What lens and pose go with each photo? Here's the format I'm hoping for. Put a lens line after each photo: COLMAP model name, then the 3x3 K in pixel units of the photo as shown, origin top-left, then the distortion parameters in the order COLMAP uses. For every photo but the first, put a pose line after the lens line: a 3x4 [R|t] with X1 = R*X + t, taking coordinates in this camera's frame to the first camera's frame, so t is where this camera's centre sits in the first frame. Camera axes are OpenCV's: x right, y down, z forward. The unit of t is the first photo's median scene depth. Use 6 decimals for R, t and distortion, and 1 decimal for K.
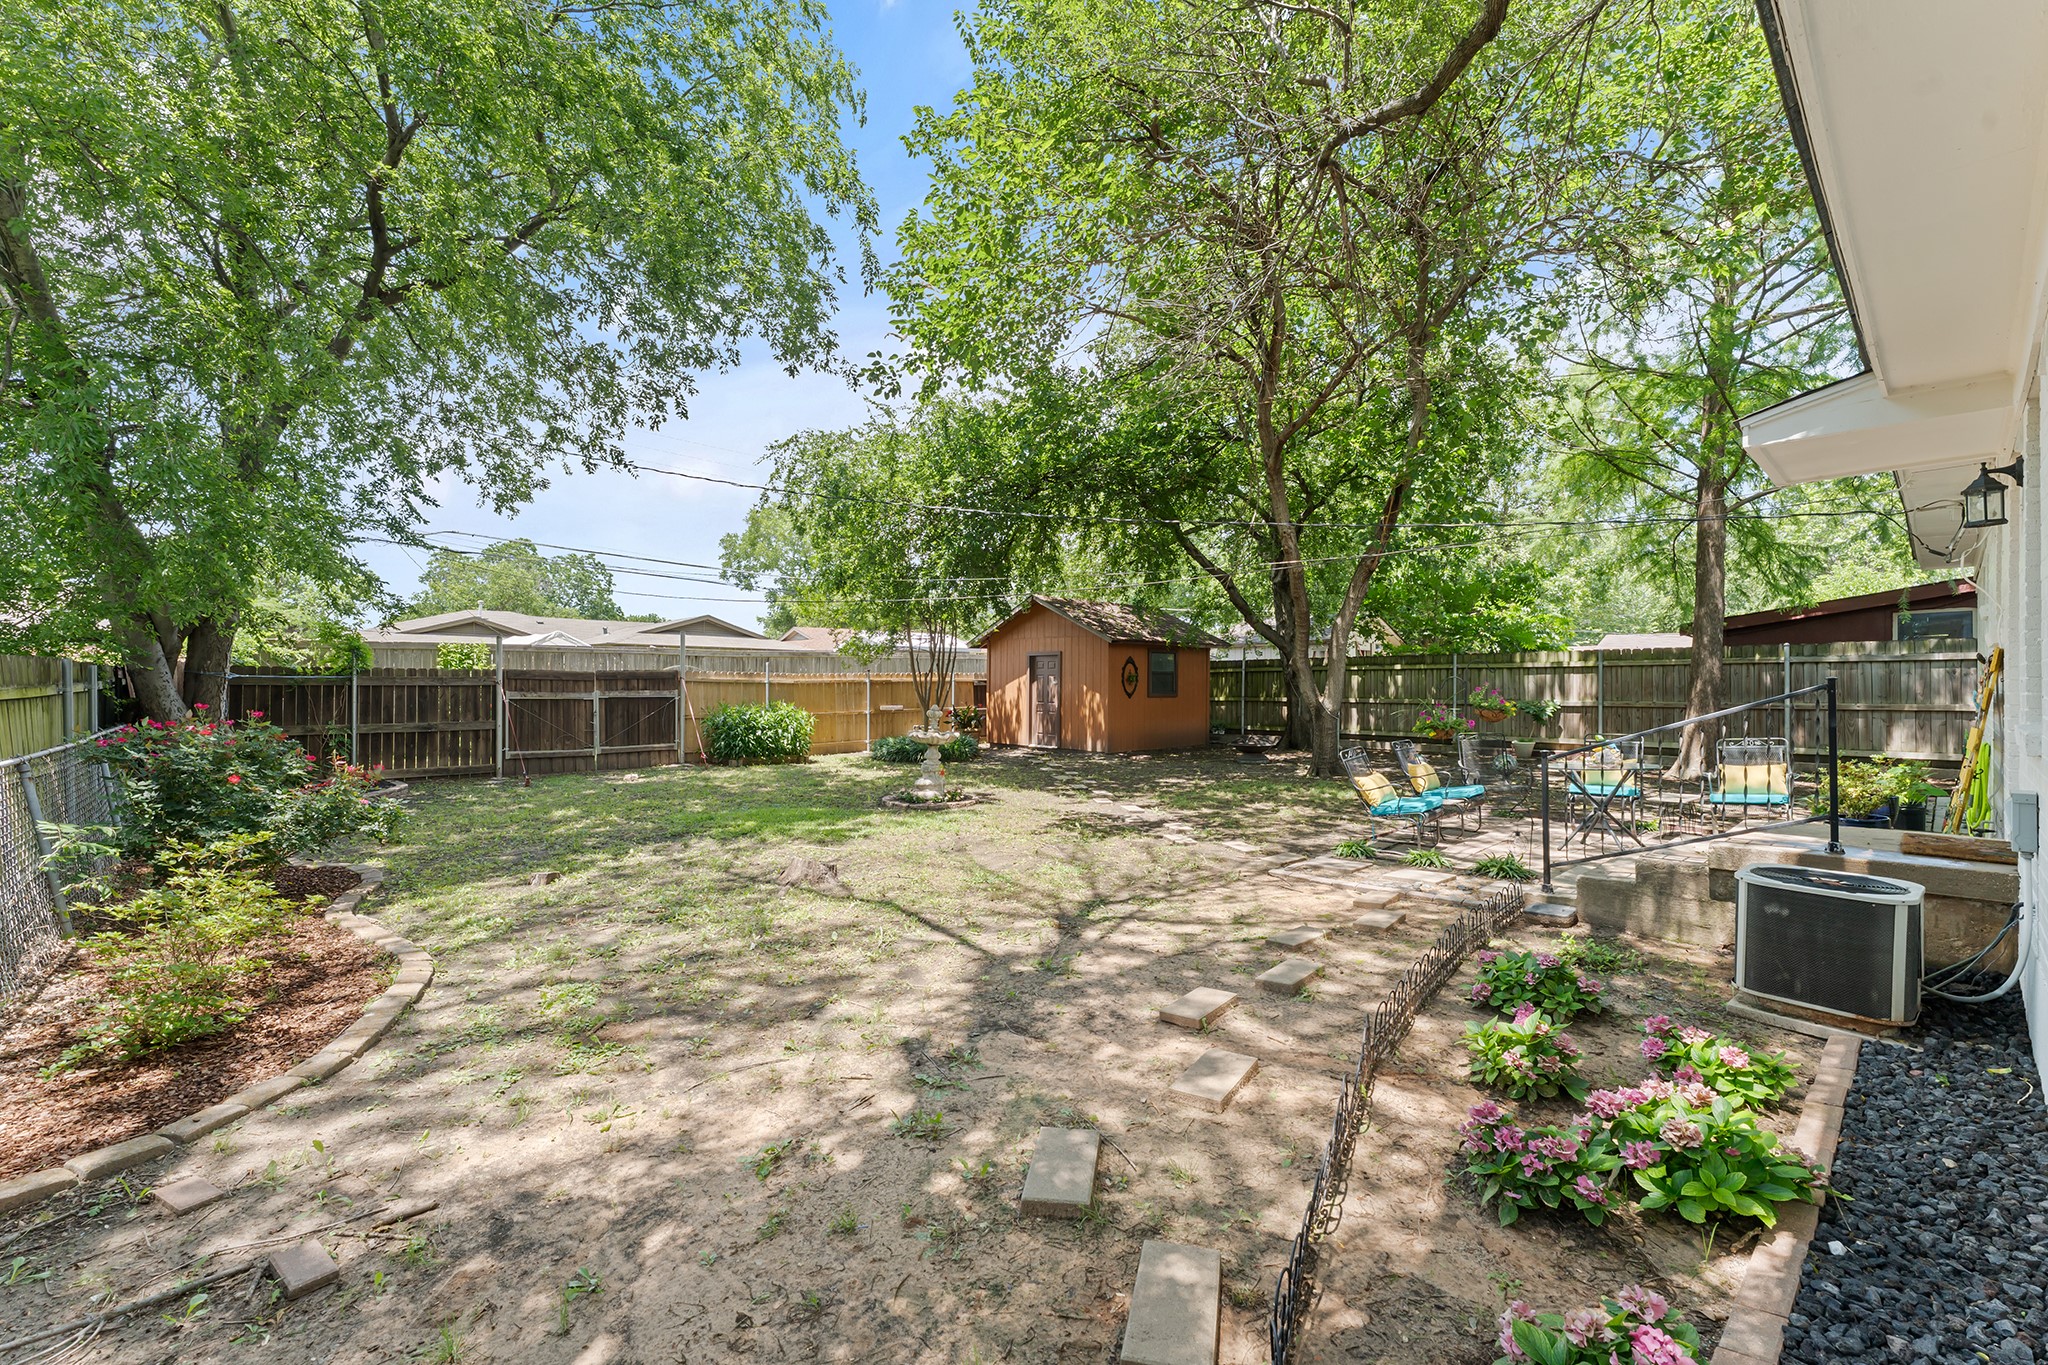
lens RADIAL K [[809.9, 0, 1018.5], [0, 809.9, 685.0], [0, 0, 1]] dist [-0.002253, -0.000358]
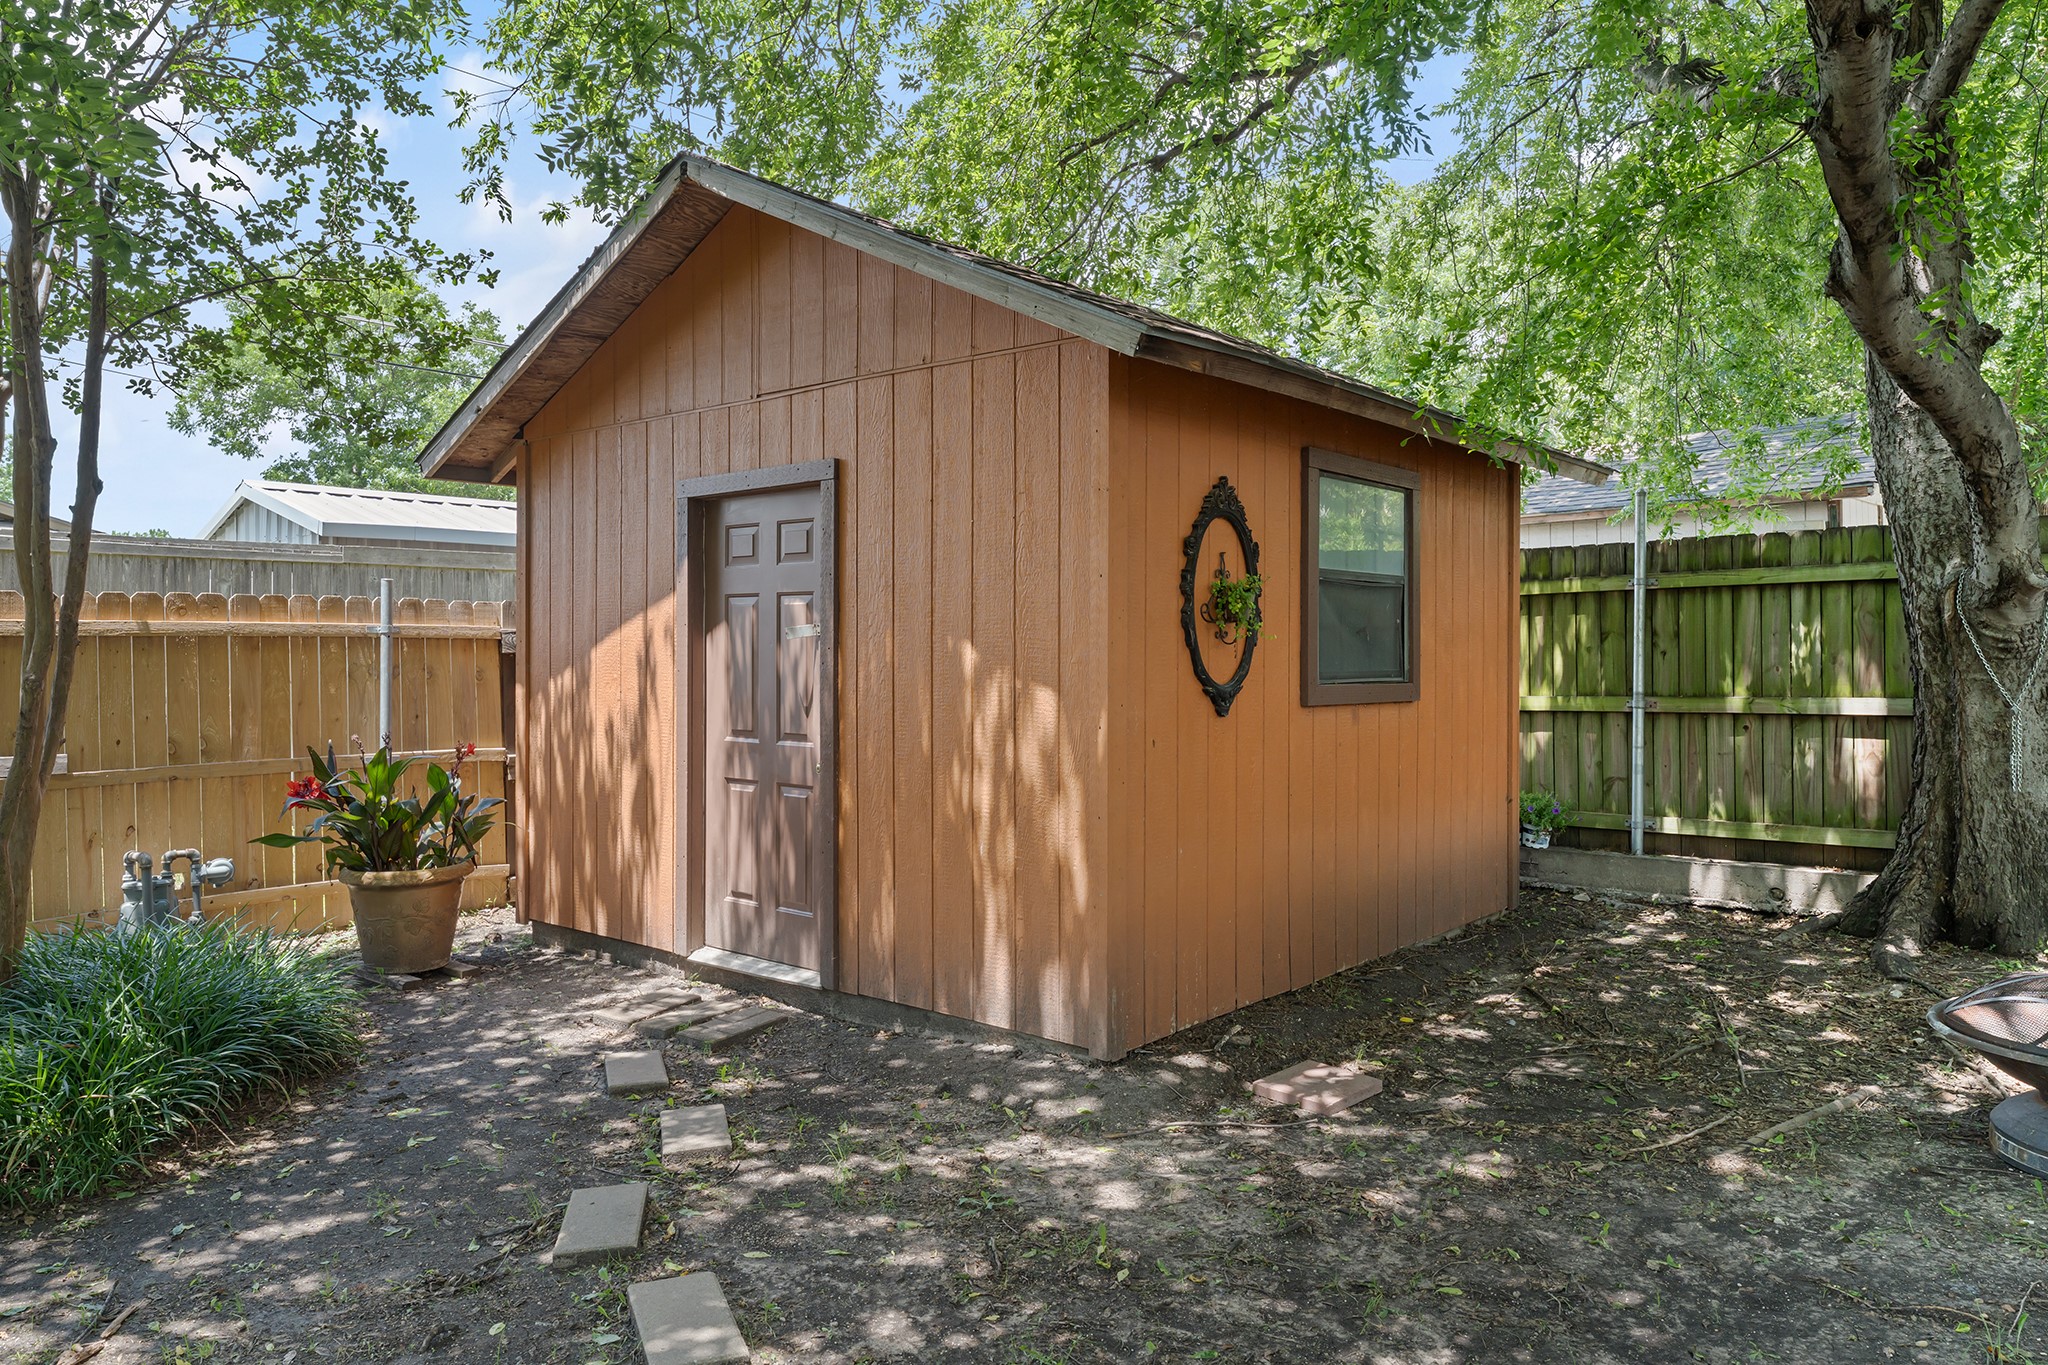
lens RADIAL K [[1375.8, 0, 1024.0], [0, 1375.8, 682.5], [0, 0, 1]] dist [-0.000242, 0.001424]
pose [[0.992105, -0.008025, 0.125149, 0.052234], [0.006105, 0.999858, 0.015719, 0.004051], [-0.125257, -0.014831, 0.992013, 0.653833]]
